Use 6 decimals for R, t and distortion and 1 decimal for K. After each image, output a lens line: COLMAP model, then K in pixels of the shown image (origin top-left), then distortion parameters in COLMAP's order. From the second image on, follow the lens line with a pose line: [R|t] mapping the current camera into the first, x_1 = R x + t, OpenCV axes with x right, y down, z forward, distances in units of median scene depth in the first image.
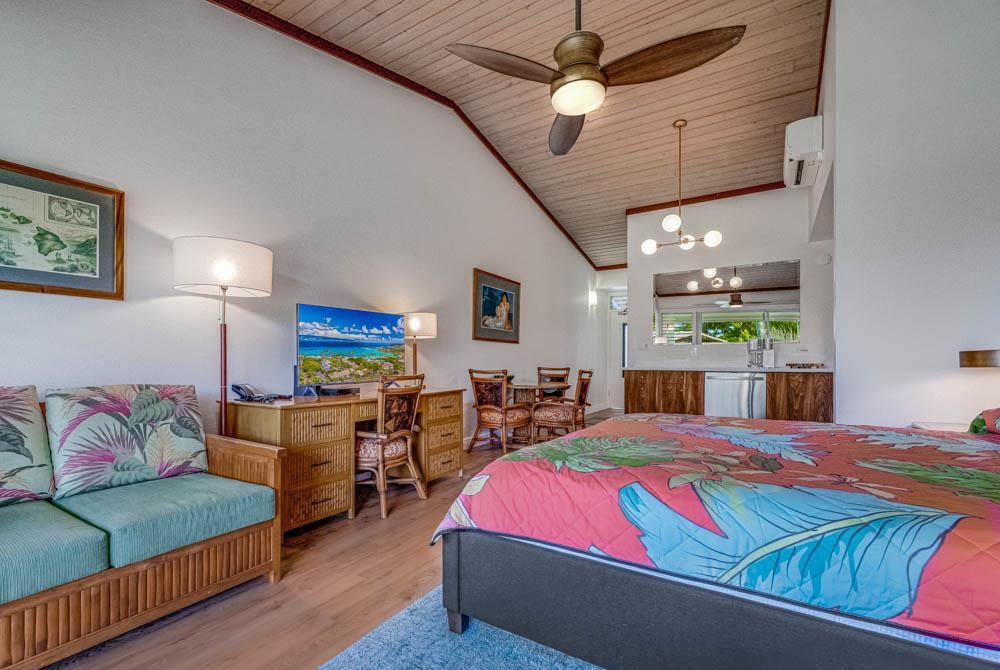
lens RADIAL K [[433.0, 0, 481.8], [0, 433.0, 356.5], [0, 0, 1]] dist [0.001499, 0.000042]
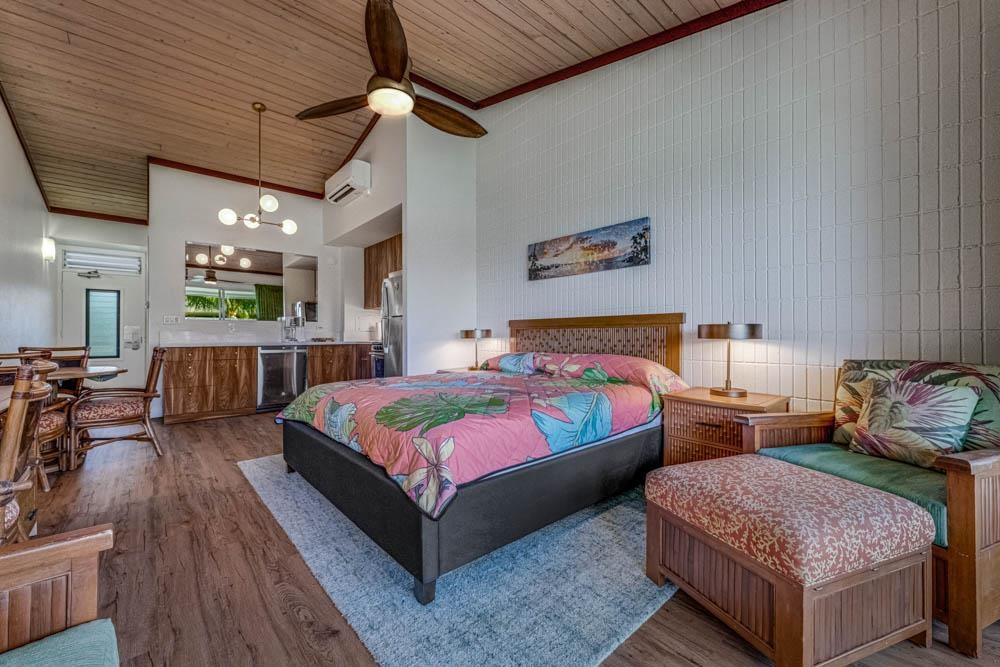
lens RADIAL K [[404.9, 0, 494.1], [0, 404.9, 331.5], [0, 0, 1]] dist [-0.003000, -0.000561]
pose [[0.281610, 0.006094, 0.959510, -0.267826], [-0.005241, 0.999975, -0.004813, 0.000544], [-0.959515, -0.003673, 0.281634, 0.165985]]
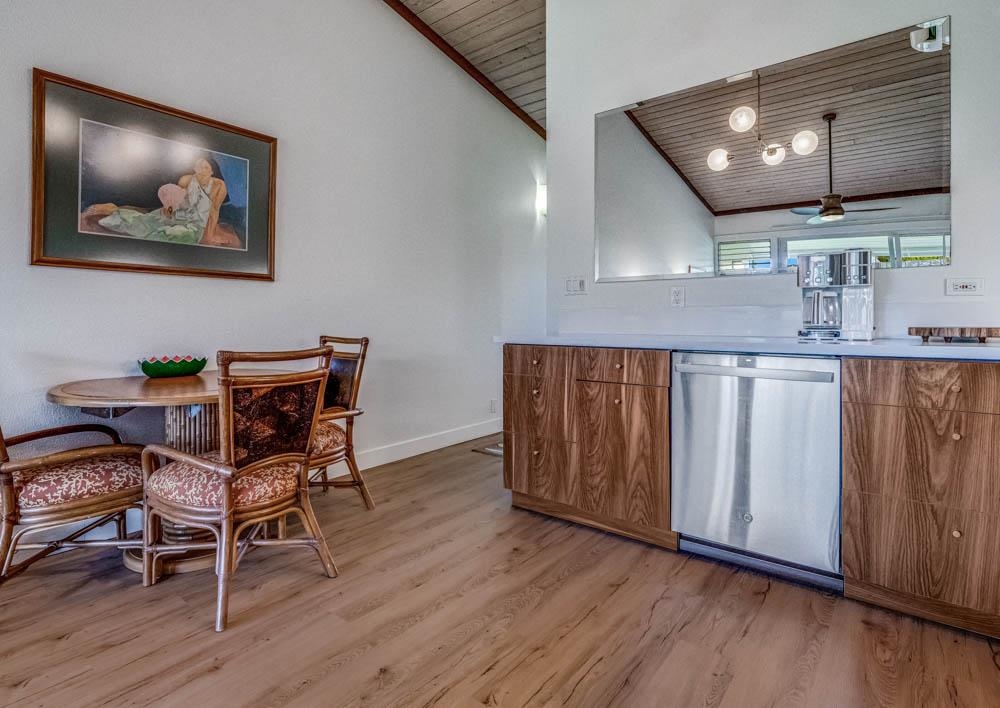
lens RADIAL K [[494.3, 0, 556.8], [0, 494.3, 316.3], [0, 0, 1]] dist [0.001150, -0.000548]
pose [[0.999241, -0.004932, -0.038653, 0.427863], [0.005297, 0.999942, 0.009357, 0.002559], [0.038605, -0.009555, 0.999209, 0.583968]]
